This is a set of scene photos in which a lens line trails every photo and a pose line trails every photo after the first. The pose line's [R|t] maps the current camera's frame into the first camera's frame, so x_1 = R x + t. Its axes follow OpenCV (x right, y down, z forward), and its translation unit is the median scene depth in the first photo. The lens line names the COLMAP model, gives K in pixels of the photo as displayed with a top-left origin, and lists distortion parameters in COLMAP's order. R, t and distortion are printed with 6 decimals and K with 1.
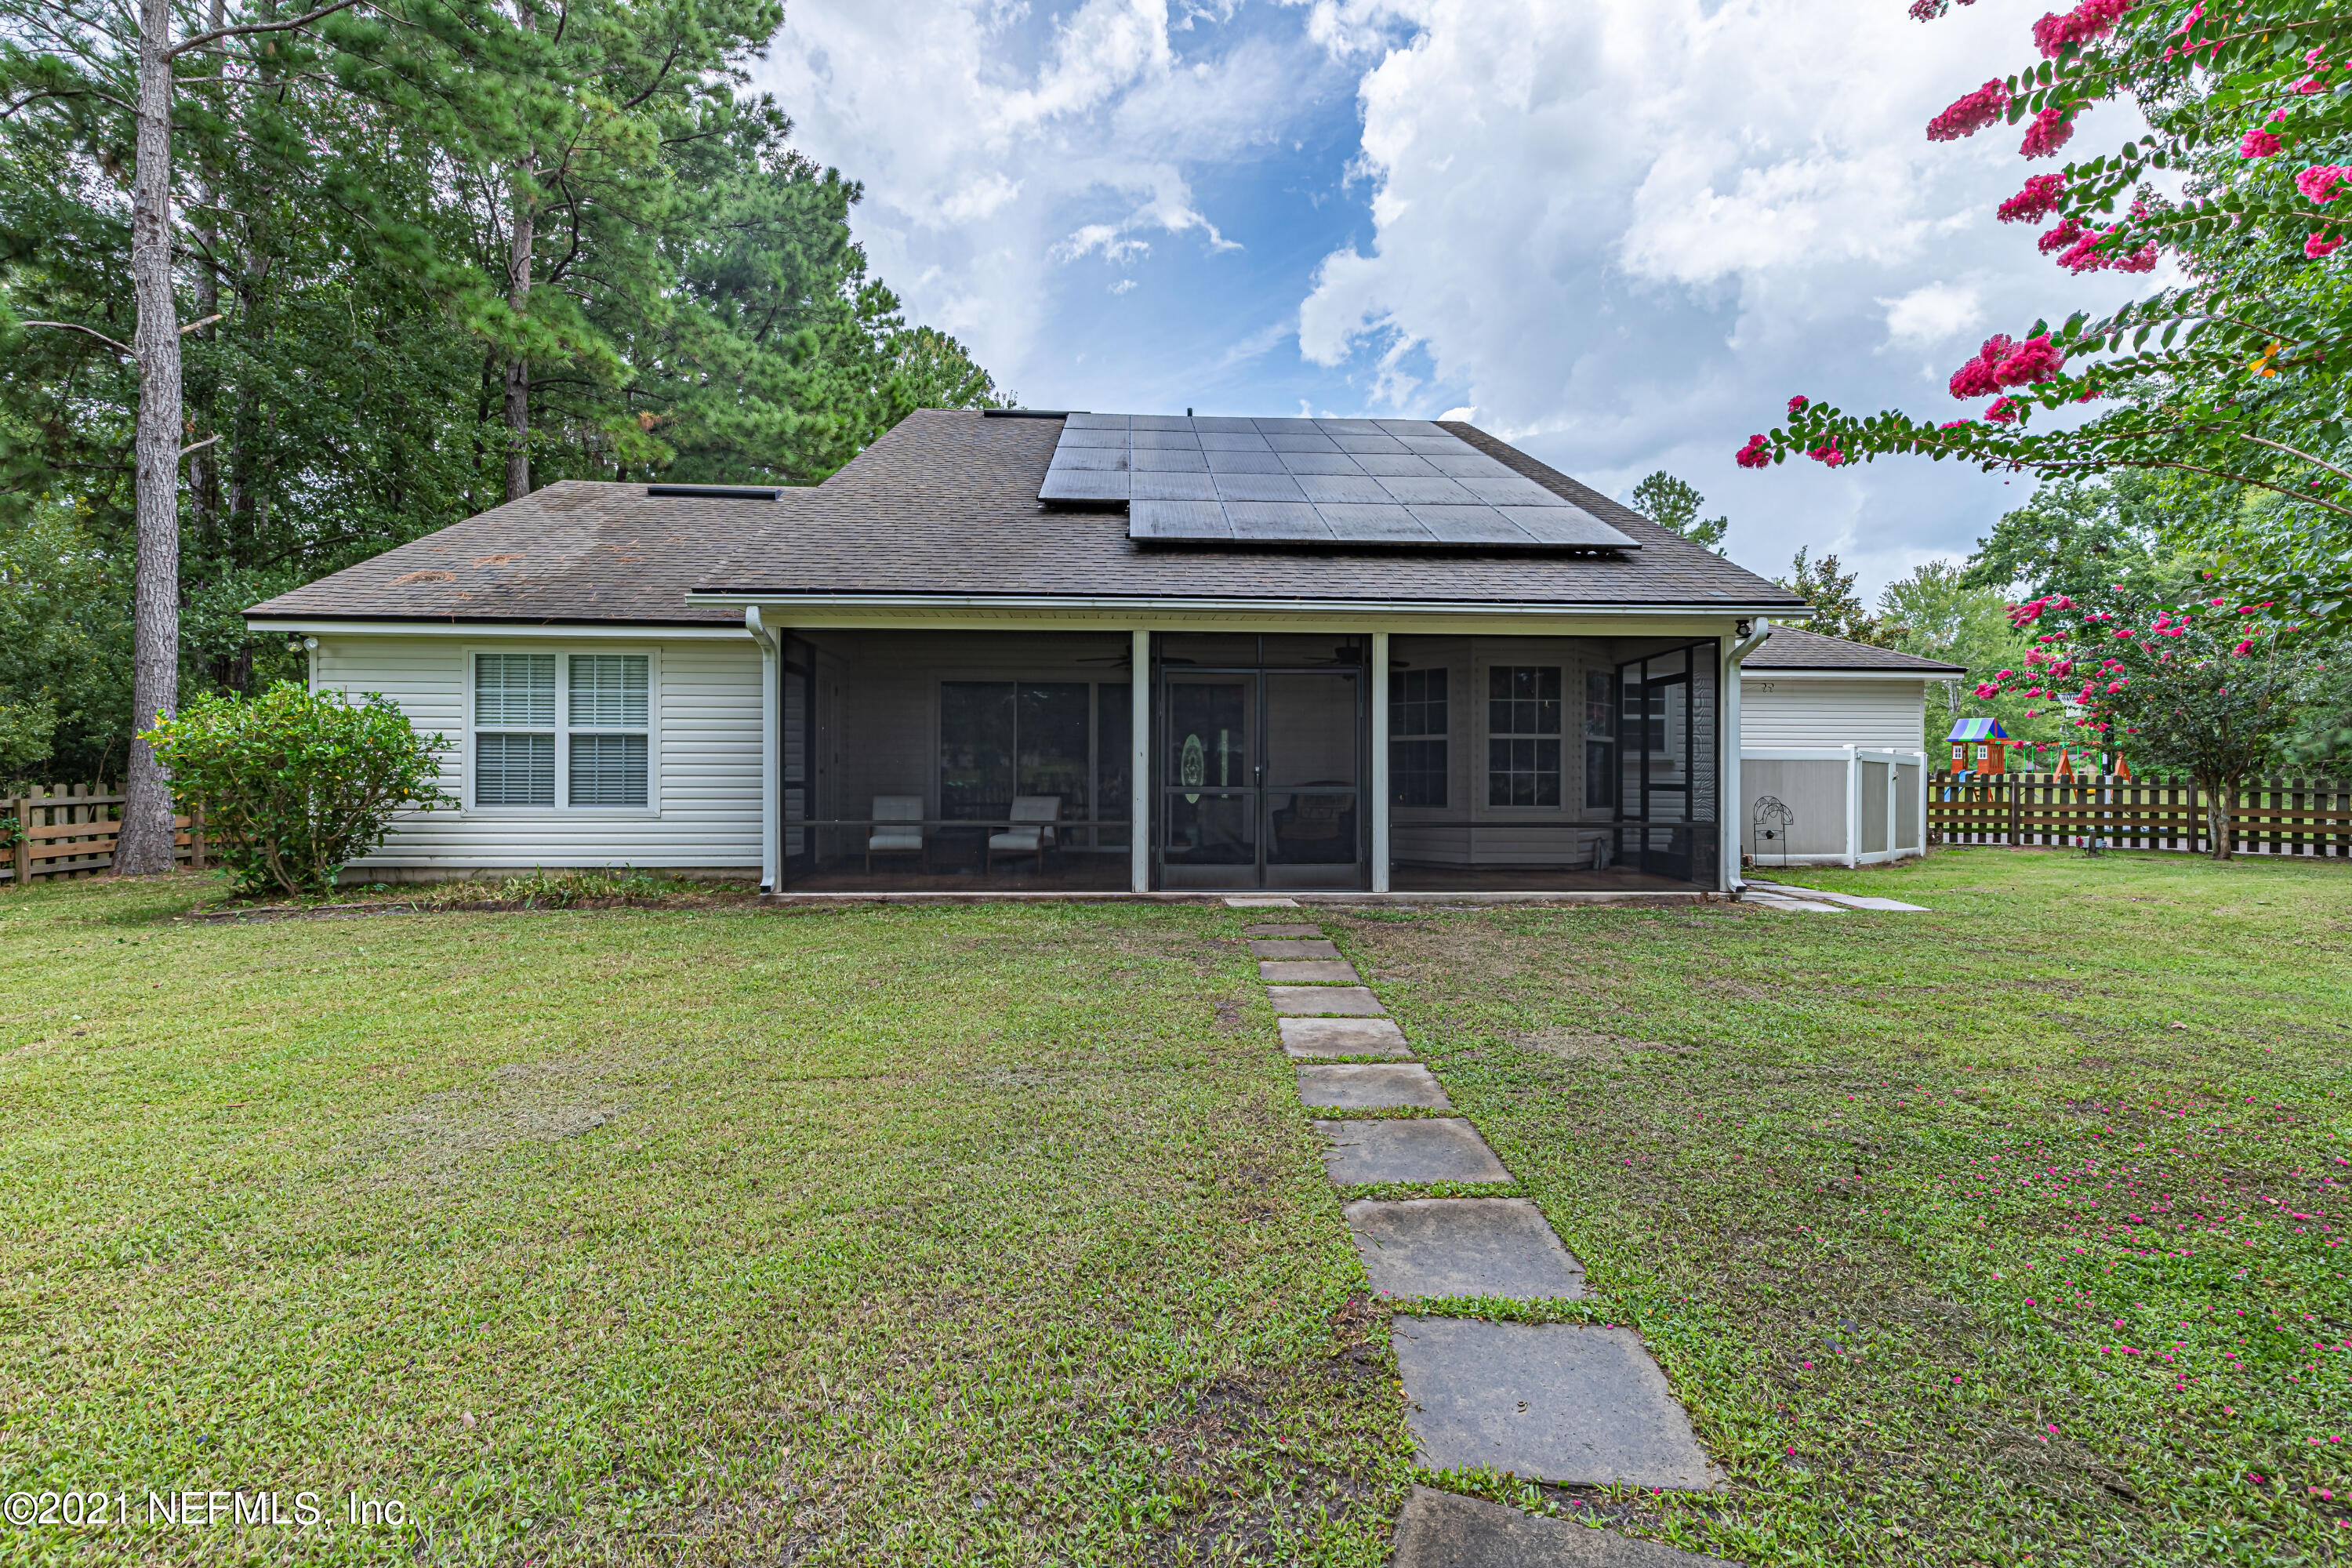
lens RADIAL K [[1082.2, 0, 1179.4], [0, 1082.2, 777.9], [0, 0, 1]] dist [0.004663, 0.000165]
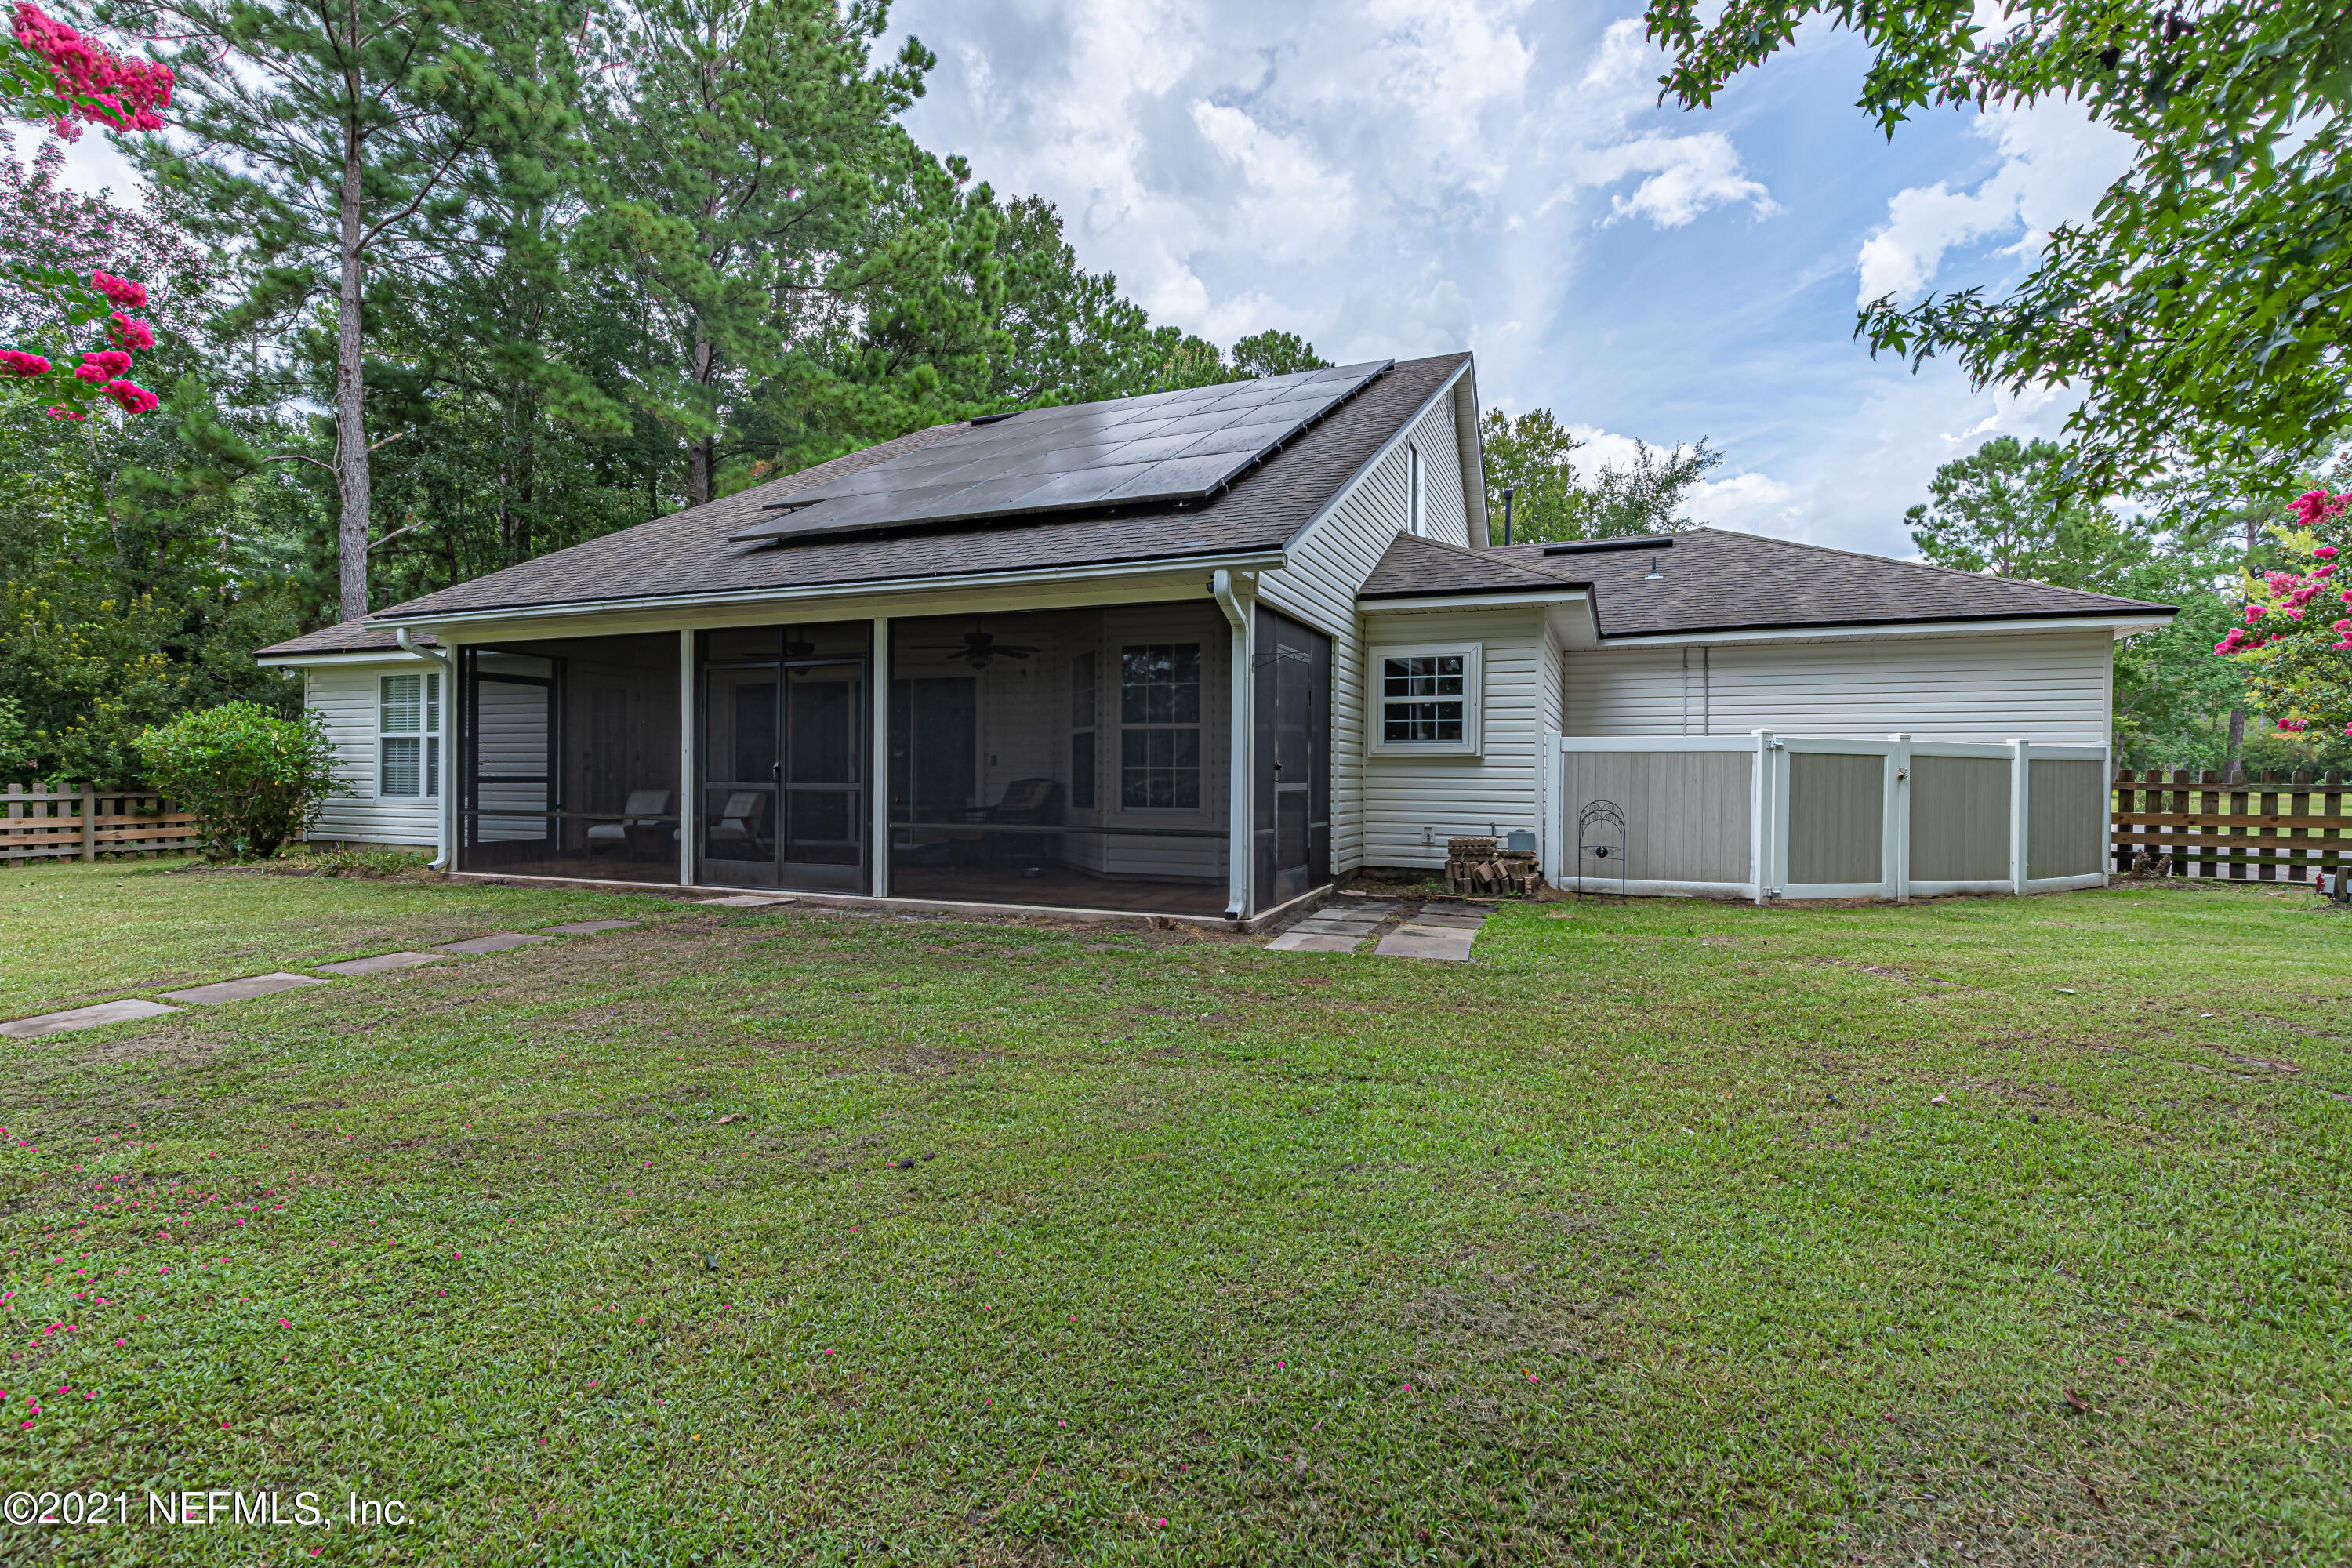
lens RADIAL K [[1082.2, 0, 1174.0], [0, 1082.2, 771.8], [0, 0, 1]] dist [0.004663, 0.000165]
pose [[0.901491, 0.000123, -0.432797, 0.795912], [-0.001834, 0.999992, -0.003538, 0.000632], [0.432793, 0.003983, 0.901484, 0.271405]]
